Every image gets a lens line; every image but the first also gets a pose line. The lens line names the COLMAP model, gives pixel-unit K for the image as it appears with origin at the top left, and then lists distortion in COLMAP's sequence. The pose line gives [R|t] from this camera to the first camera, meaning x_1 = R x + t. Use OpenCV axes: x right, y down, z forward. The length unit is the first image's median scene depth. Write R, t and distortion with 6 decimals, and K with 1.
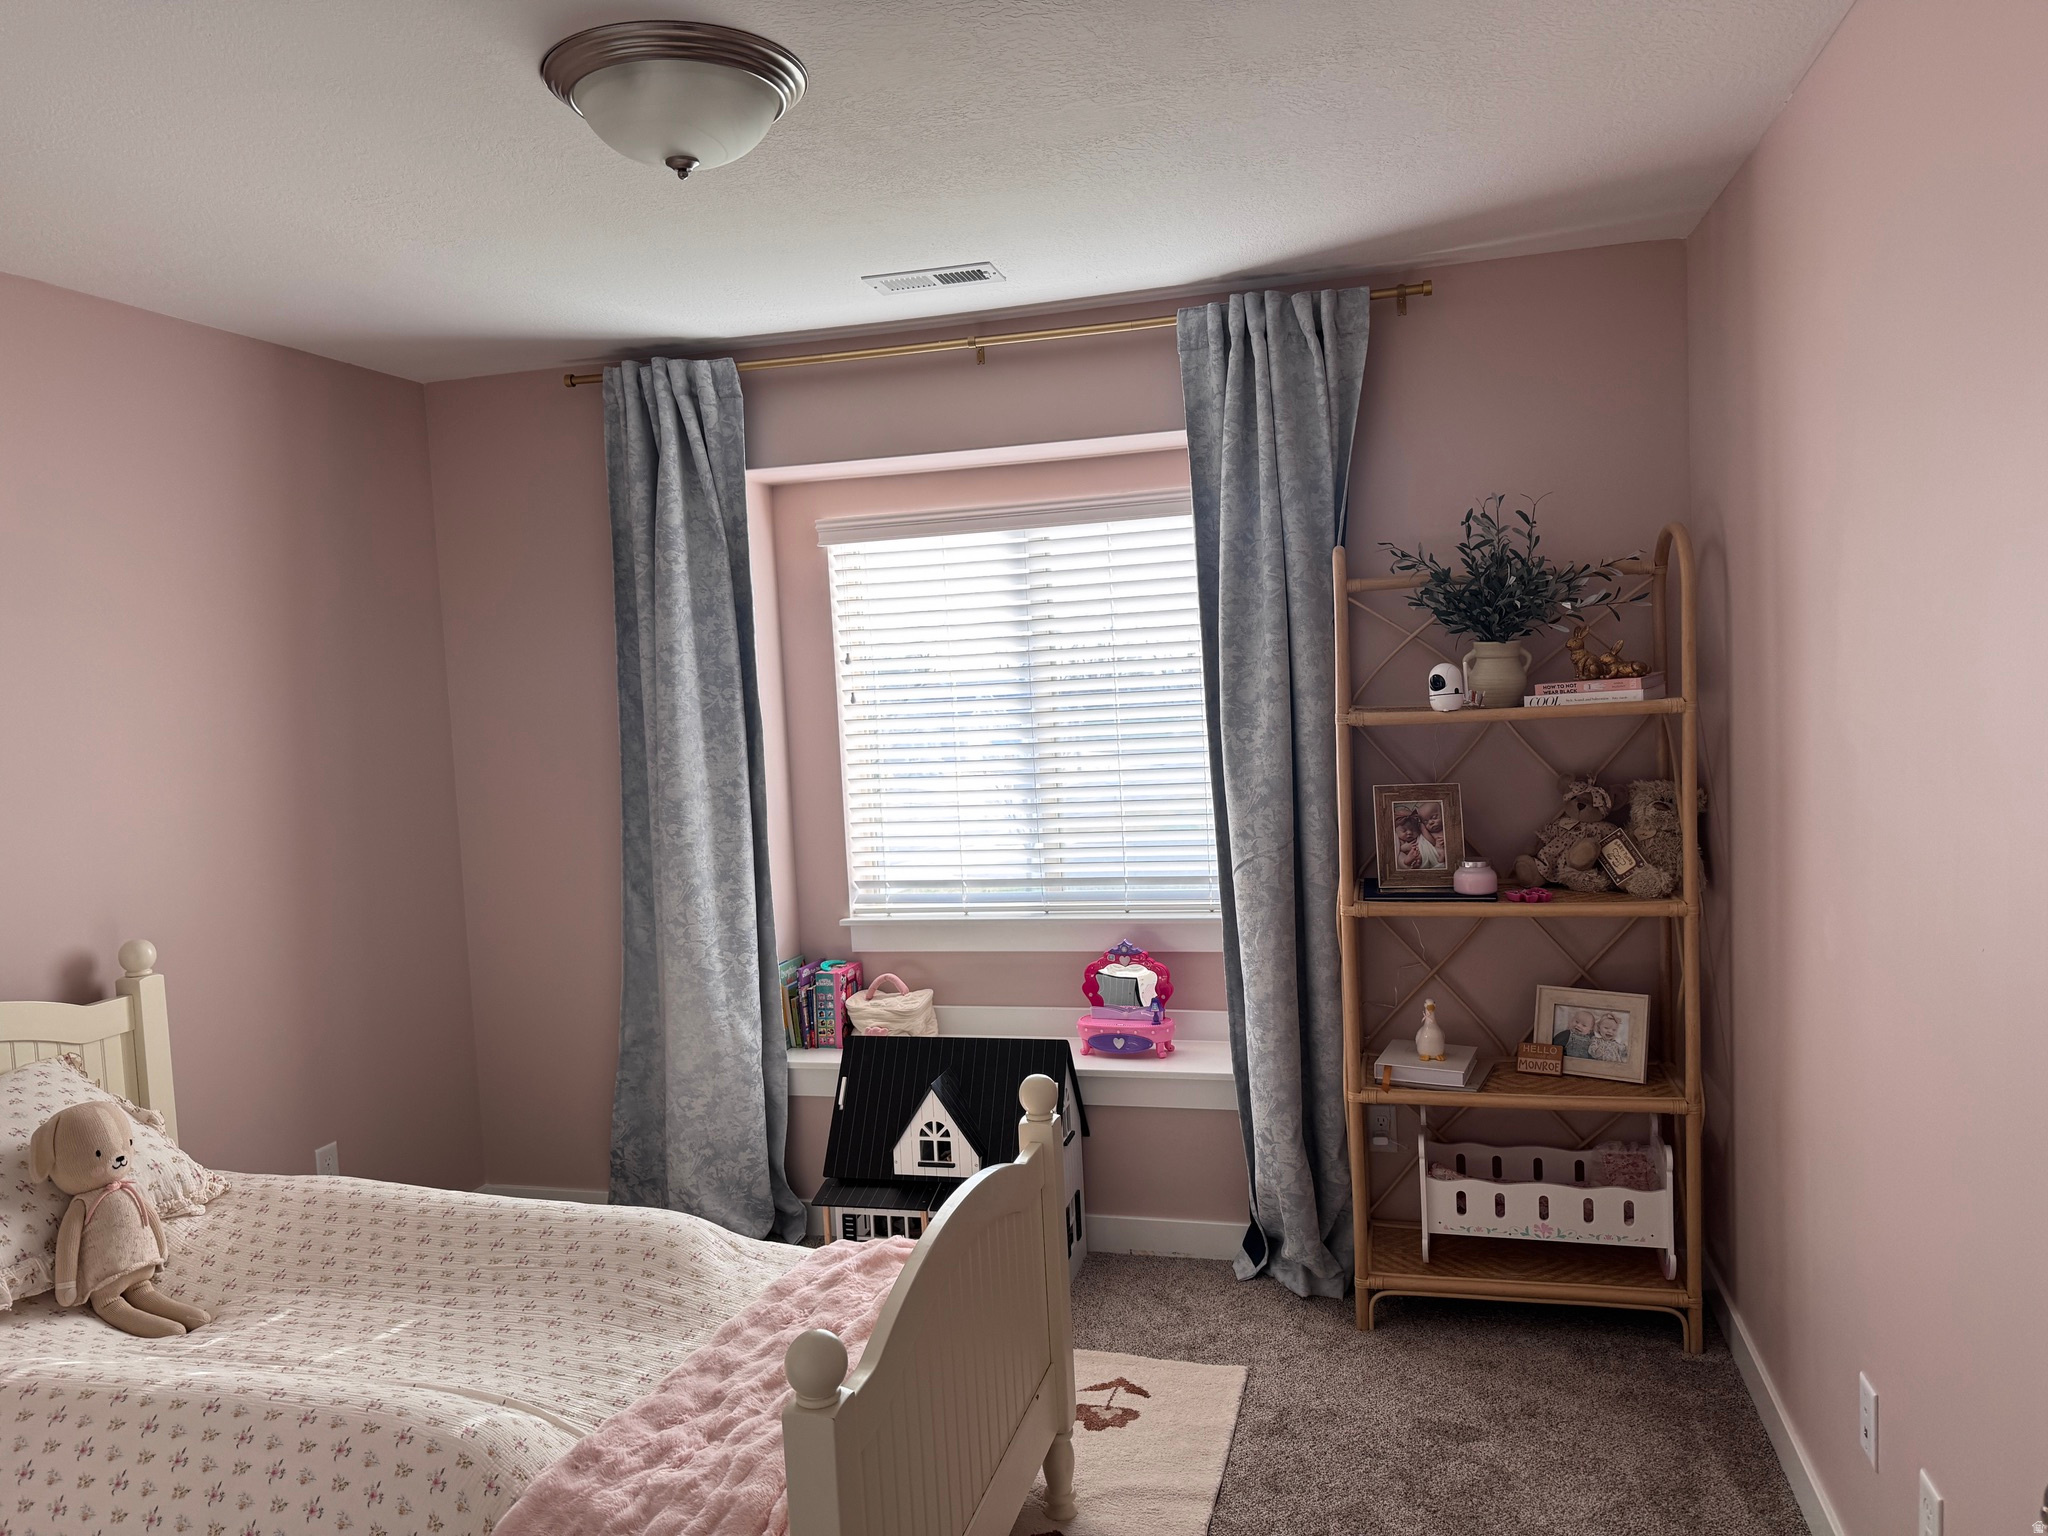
lens RADIAL K [[1415.2, 0, 976.2], [0, 1415.2, 777.6], [0, 0, 1]] dist [0.138884, -0.227146]
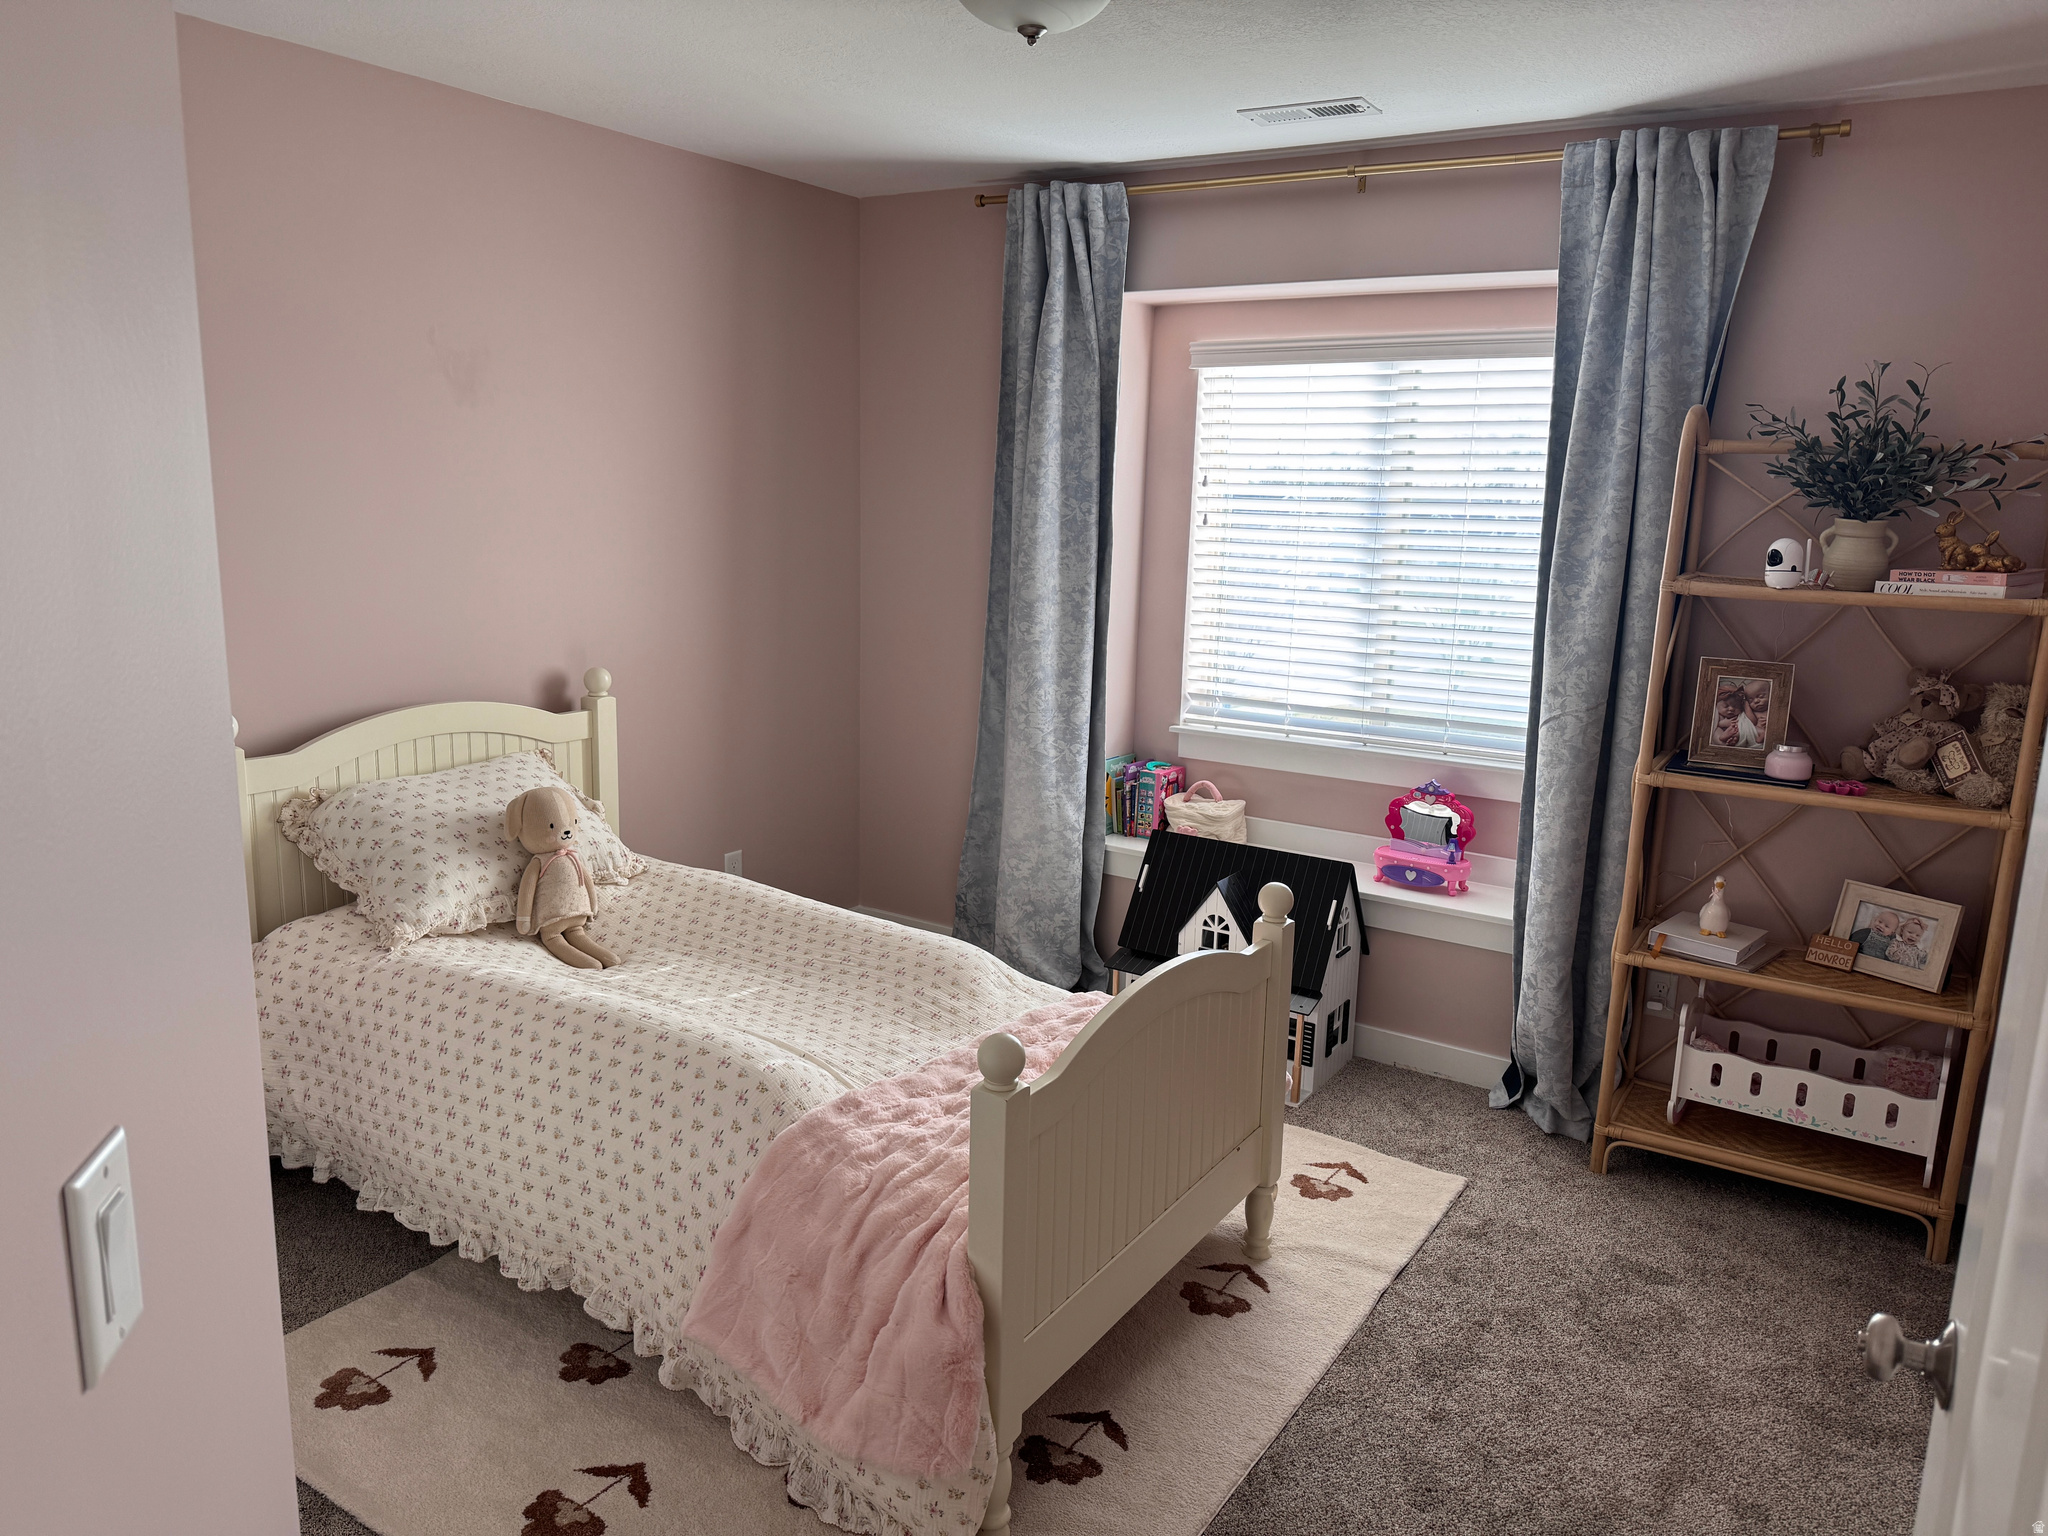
lens RADIAL K [[1448.4, 0, 1019.1], [0, 1448.4, 775.0], [0, 0, 1]] dist [0.154192, -0.240611]
pose [[0.950563, 0.136415, -0.278963, 0.128081], [-0.097090, 0.983864, 0.150284, -0.021711], [0.294963, -0.115770, 0.948469, -0.107997]]
